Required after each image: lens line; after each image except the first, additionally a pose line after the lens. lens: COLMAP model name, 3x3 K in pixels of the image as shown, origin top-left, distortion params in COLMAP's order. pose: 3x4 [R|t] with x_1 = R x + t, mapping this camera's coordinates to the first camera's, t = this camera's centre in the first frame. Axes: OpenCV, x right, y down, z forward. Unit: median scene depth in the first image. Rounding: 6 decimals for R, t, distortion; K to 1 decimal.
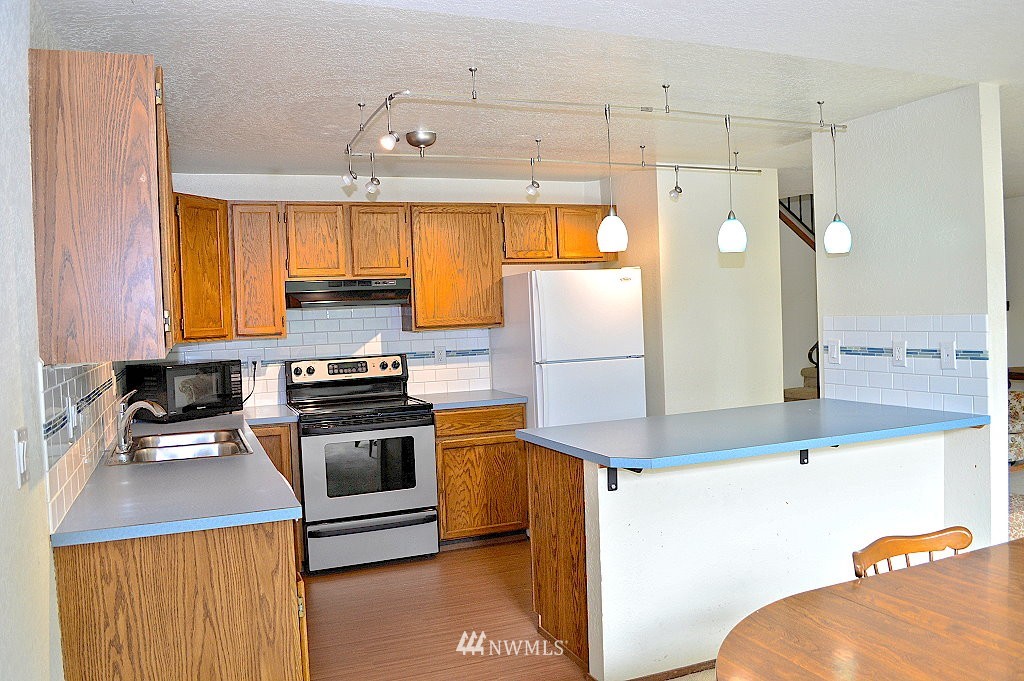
lens RADIAL K [[815.2, 0, 512.0], [0, 815.2, 340.5], [0, 0, 1]] dist [-0.070194, -0.002366]
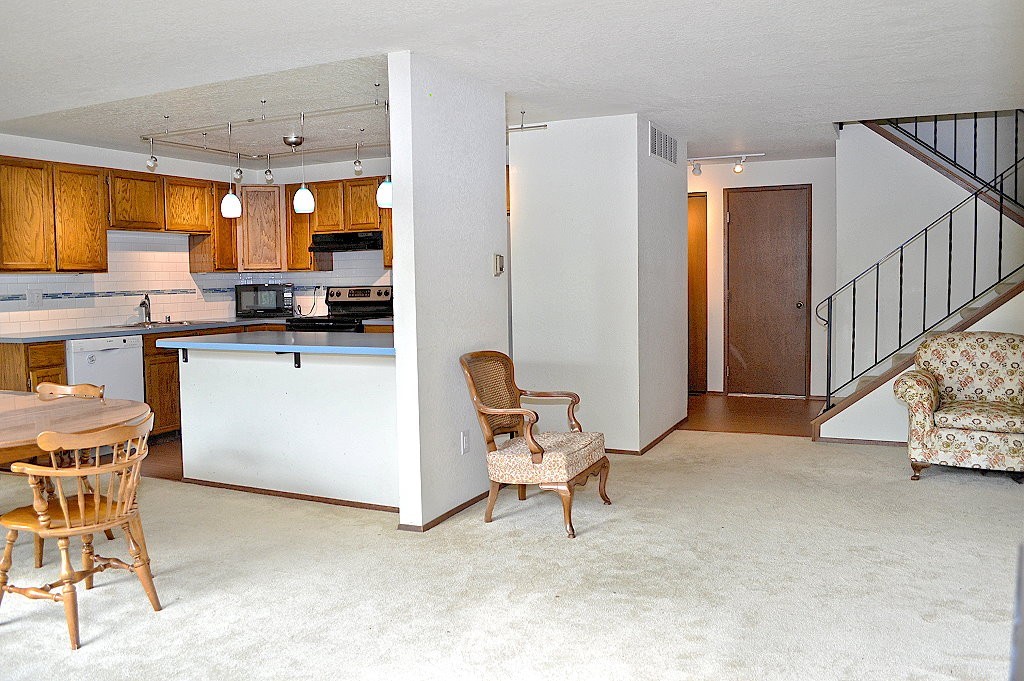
lens RADIAL K [[815.2, 0, 512.0], [0, 815.2, 340.5], [0, 0, 1]] dist [-0.070194, -0.002366]
pose [[0.671879, 0.085663, -0.735690, 1.102666], [-0.034928, 0.995849, 0.084058, -0.014898], [0.739837, -0.030780, 0.672082, 0.230788]]
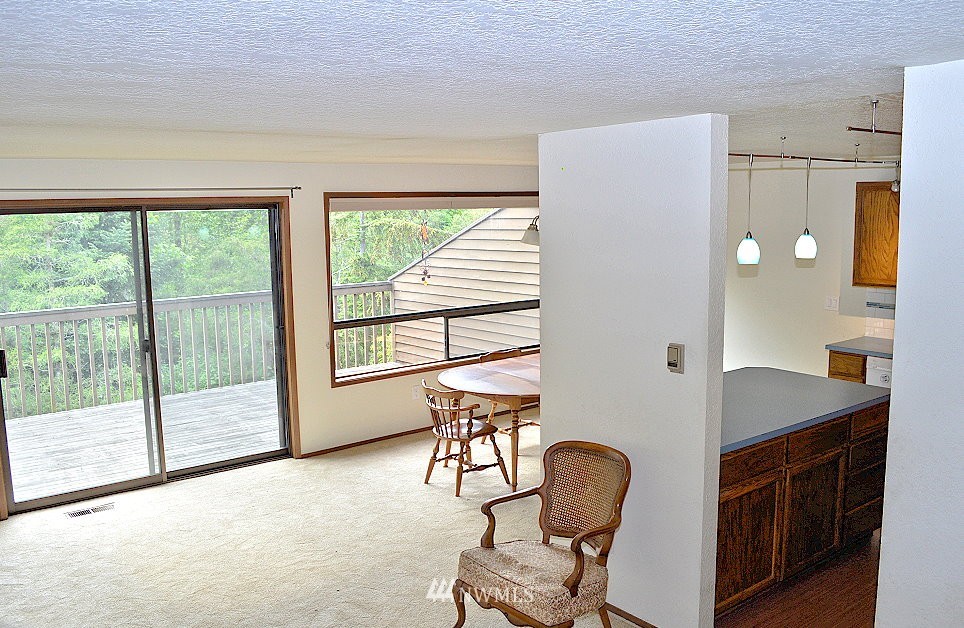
lens RADIAL K [[782.6, 0, 482.0], [0, 782.6, 314.0], [0, 0, 1]] dist [-0.001451, -0.000427]
pose [[-0.957246, 0.088787, -0.275311, 0.726124], [0.043231, 0.984953, 0.167331, -0.181612], [0.286025, 0.148275, -0.946681, 1.458441]]
